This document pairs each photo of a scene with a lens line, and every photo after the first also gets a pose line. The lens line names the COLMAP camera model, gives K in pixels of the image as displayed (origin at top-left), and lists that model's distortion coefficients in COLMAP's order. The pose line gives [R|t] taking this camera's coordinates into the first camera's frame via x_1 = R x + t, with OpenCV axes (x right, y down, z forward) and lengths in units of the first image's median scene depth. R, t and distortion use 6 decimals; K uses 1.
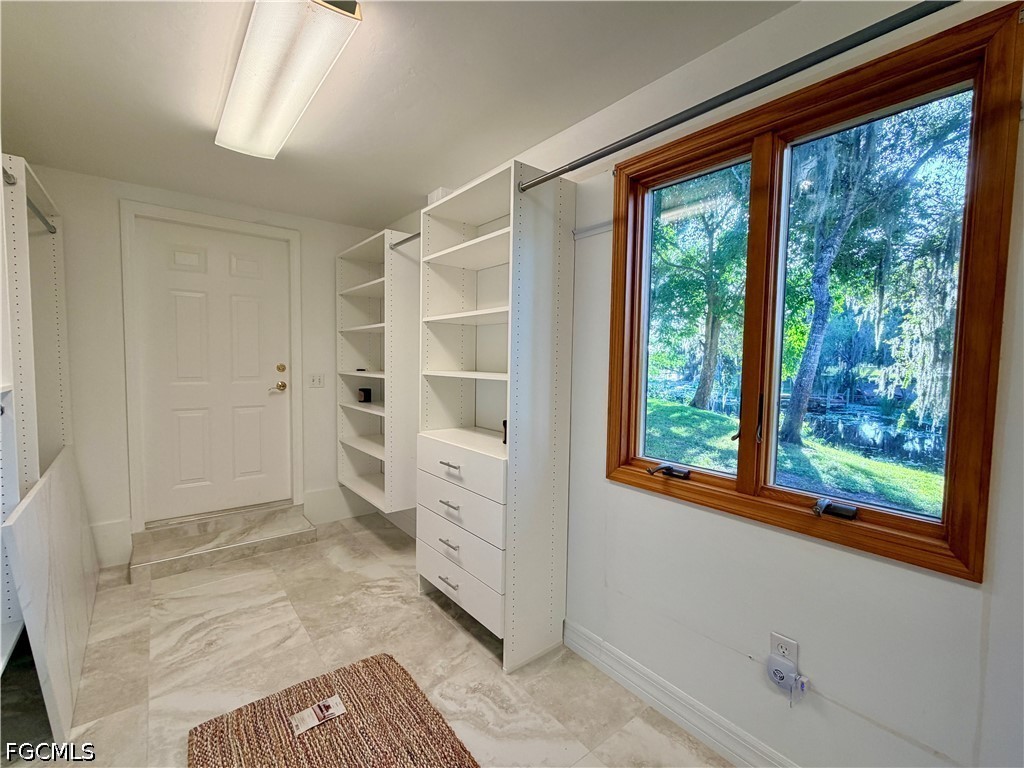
lens RADIAL K [[446.0, 0, 506.1], [0, 446.0, 385.3], [0, 0, 1]] dist [-0.000037, 0.000781]
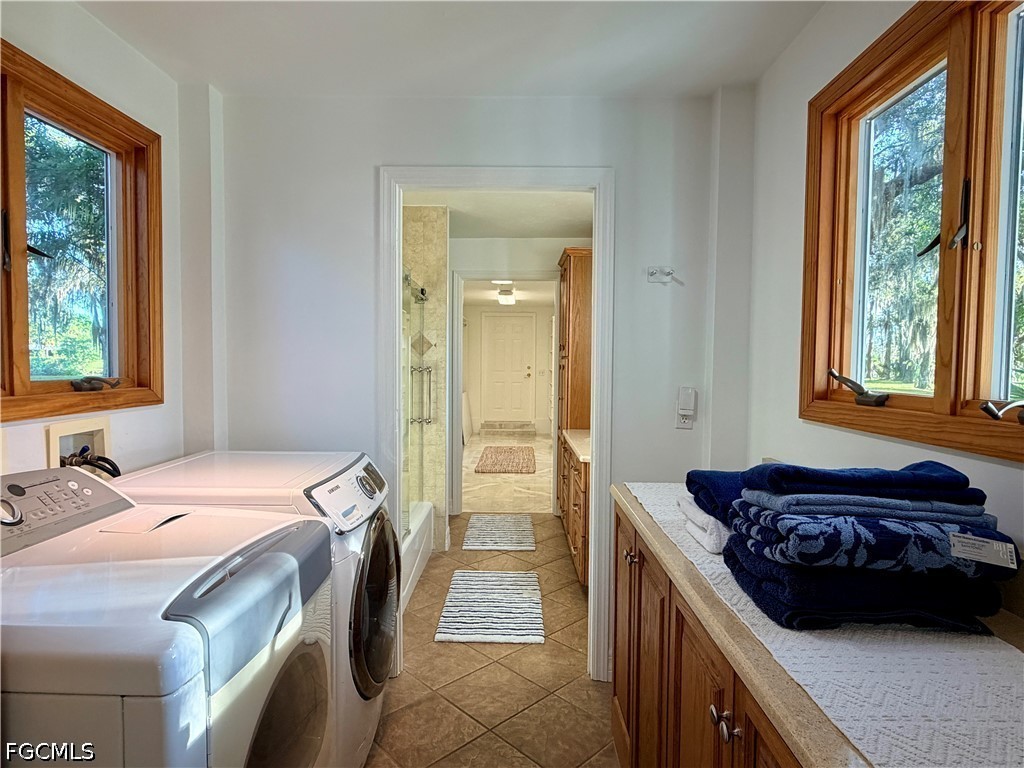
lens RADIAL K [[564.6, 0, 506.3], [0, 564.6, 386.7], [0, 0, 1]] dist [0.003946, 0.000142]
pose [[0.769487, 0.014591, -0.638496, 2.055923], [-0.031751, 0.999377, -0.015428, 0.176557], [0.637873, 0.032145, 0.769470, -2.183599]]
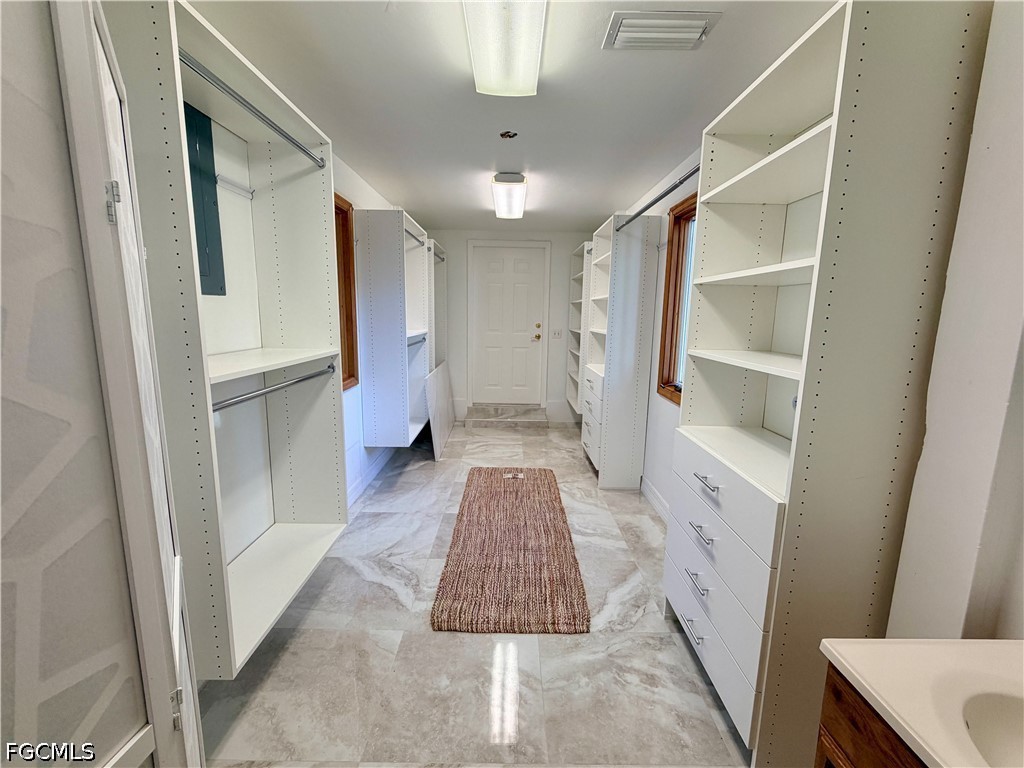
lens RADIAL K [[446.0, 0, 519.0], [0, 446.0, 387.2], [0, 0, 1]] dist [-0.000037, 0.000781]
pose [[0.797462, 0.099702, -0.595074, 0.673069], [-0.043840, 0.993221, 0.107661, 0.018655], [0.601774, -0.059768, 0.796427, -0.578067]]
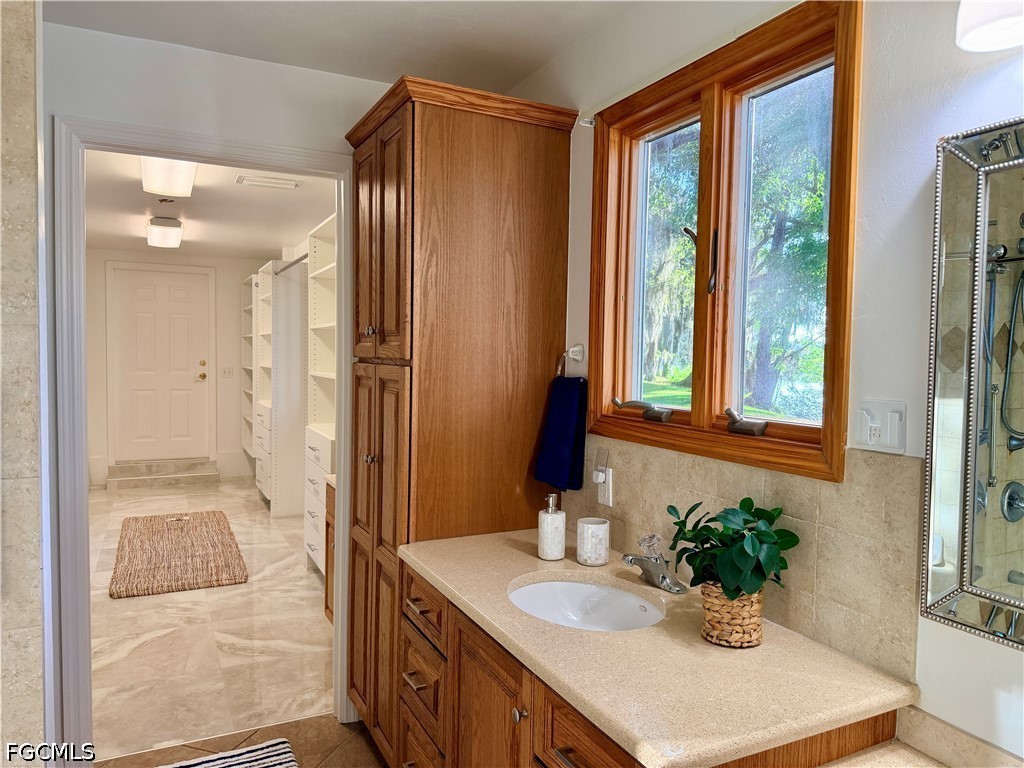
lens RADIAL K [[720.8, 0, 517.3], [0, 720.8, 387.1], [0, 0, 1]] dist [0.005869, -0.003081]
pose [[0.979710, 0.006943, -0.200298, 1.368060], [-0.010286, 0.999825, -0.015654, 0.092048], [0.200154, 0.017397, 0.979610, -1.530457]]
